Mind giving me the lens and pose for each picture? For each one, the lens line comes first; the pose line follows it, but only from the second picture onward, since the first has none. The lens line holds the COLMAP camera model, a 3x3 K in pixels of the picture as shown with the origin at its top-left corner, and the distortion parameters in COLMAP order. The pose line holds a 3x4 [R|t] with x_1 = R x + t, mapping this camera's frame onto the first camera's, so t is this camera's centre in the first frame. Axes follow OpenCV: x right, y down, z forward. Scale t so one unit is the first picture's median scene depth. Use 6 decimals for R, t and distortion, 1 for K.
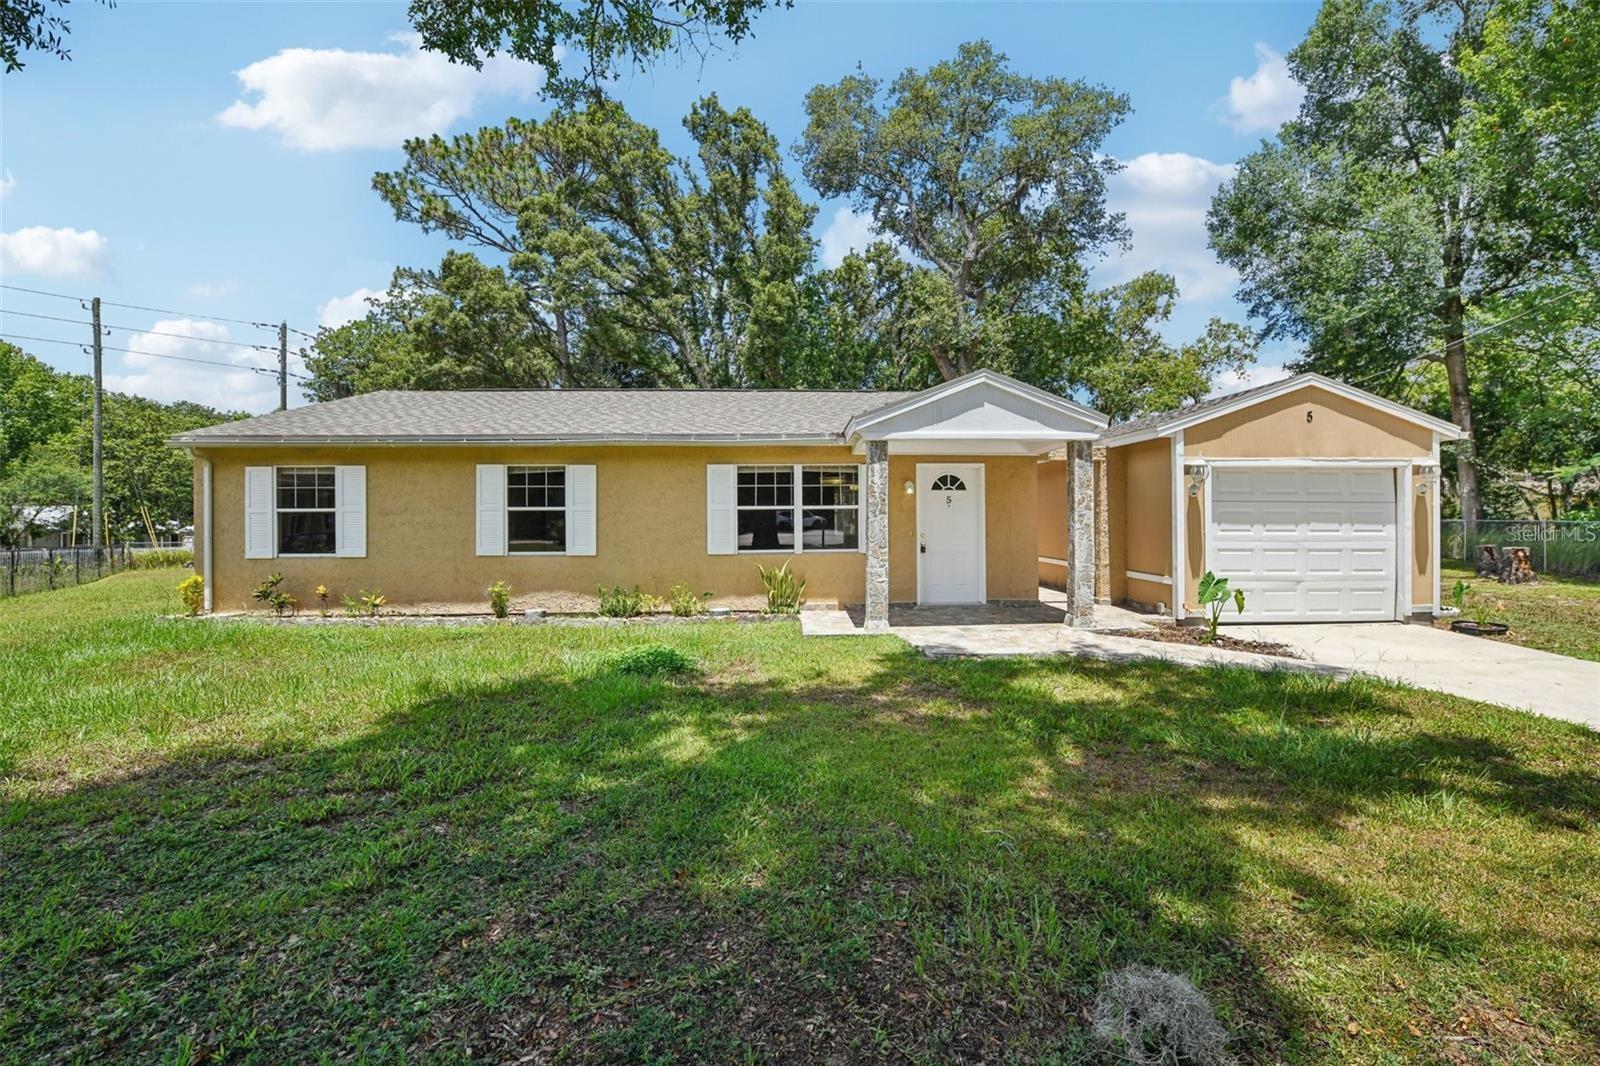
lens RADIAL K [[642.4, 0, 817.0], [0, 642.4, 516.9], [0, 0, 1]] dist [-0.000882, -0.002507]
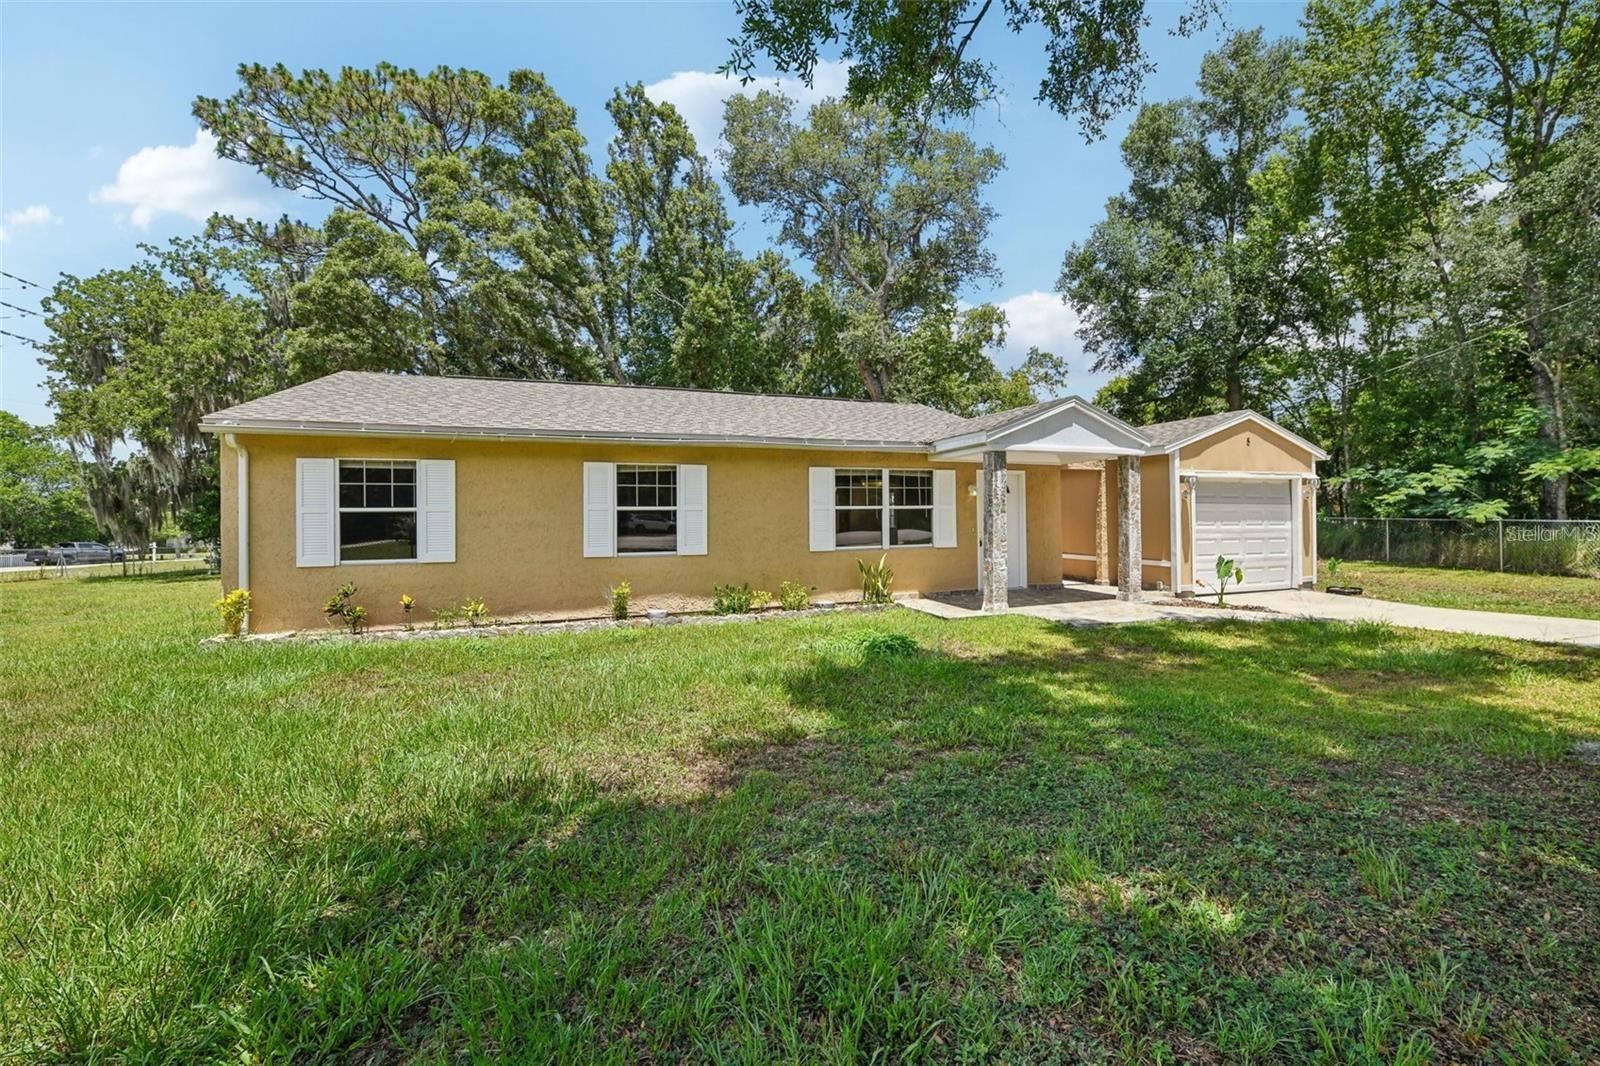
lens RADIAL K [[638.5, 0, 826.7], [0, 638.5, 517.2], [0, 0, 1]] dist [0.000602, -0.007053]
pose [[0.952767, -0.003333, 0.303684, -0.462390], [0.003335, 0.999994, 0.000512, 0.001333], [-0.303684, 0.000525, 0.952773, -0.017799]]
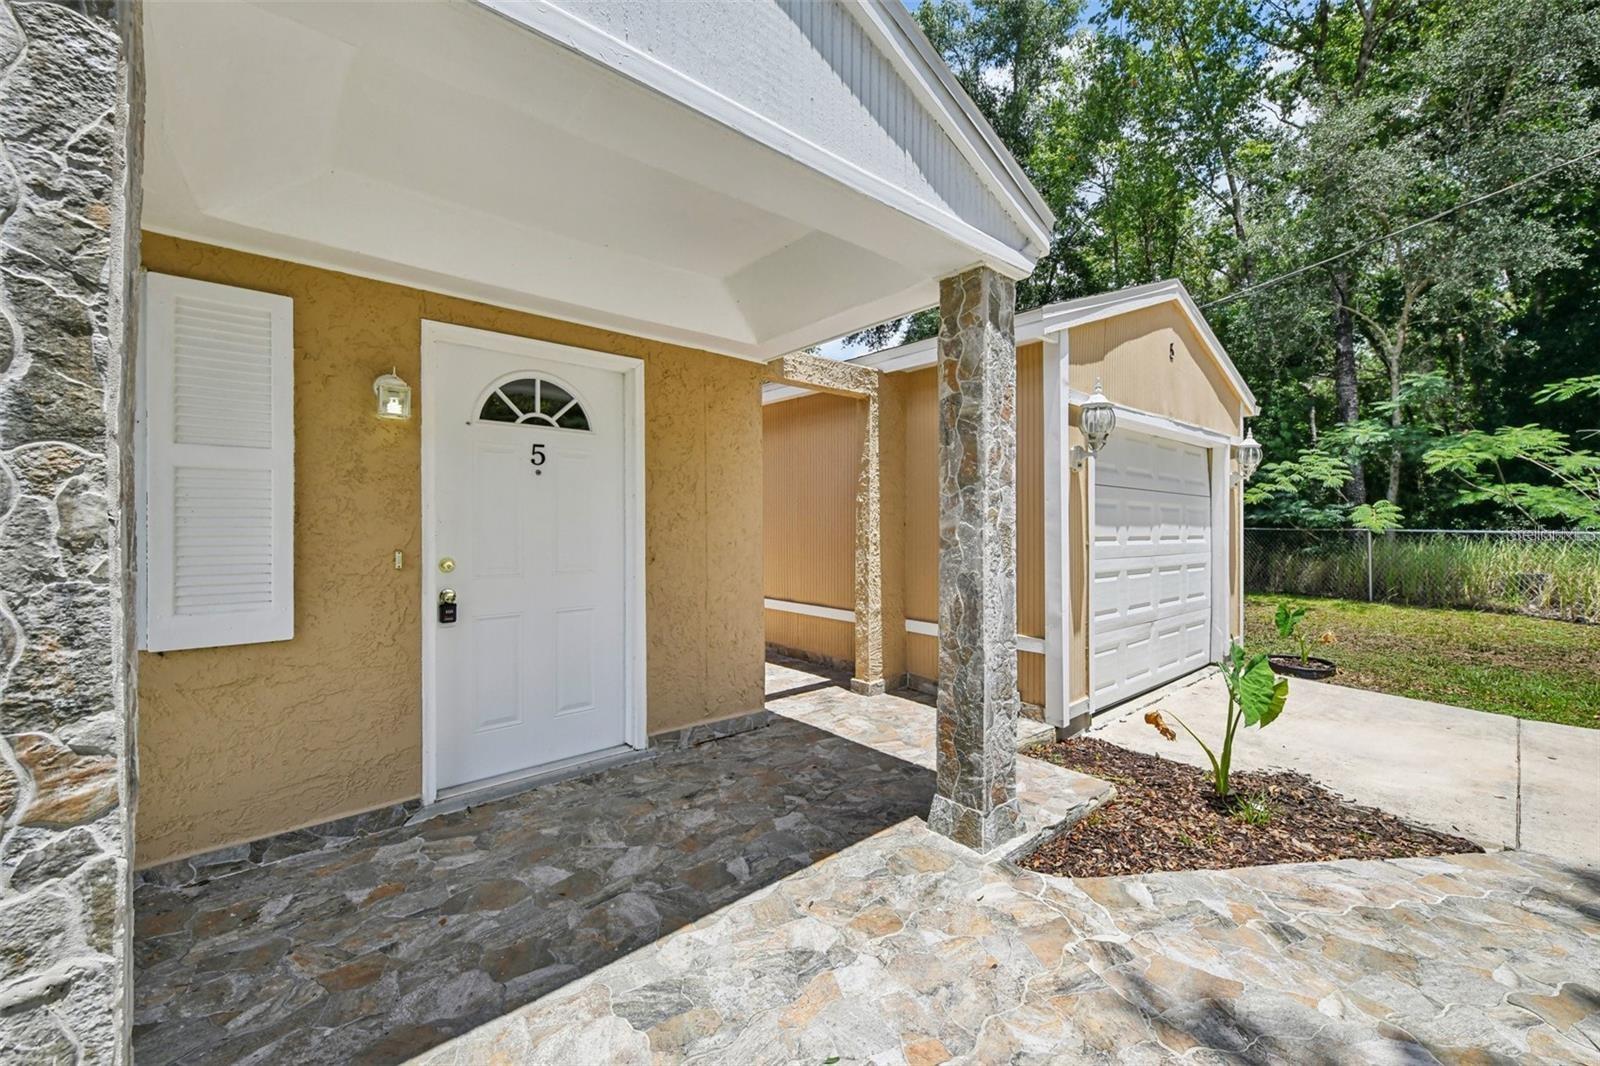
lens RADIAL K [[661.7, 0, 831.5], [0, 661.7, 525.9], [0, 0, 1]] dist [0.000273, -0.000099]
pose [[0.775048, 0.001897, 0.631899, 0.111024], [-0.005250, 0.999980, 0.003437, 0.008577], [-0.631880, -0.005981, 0.775043, 0.662138]]
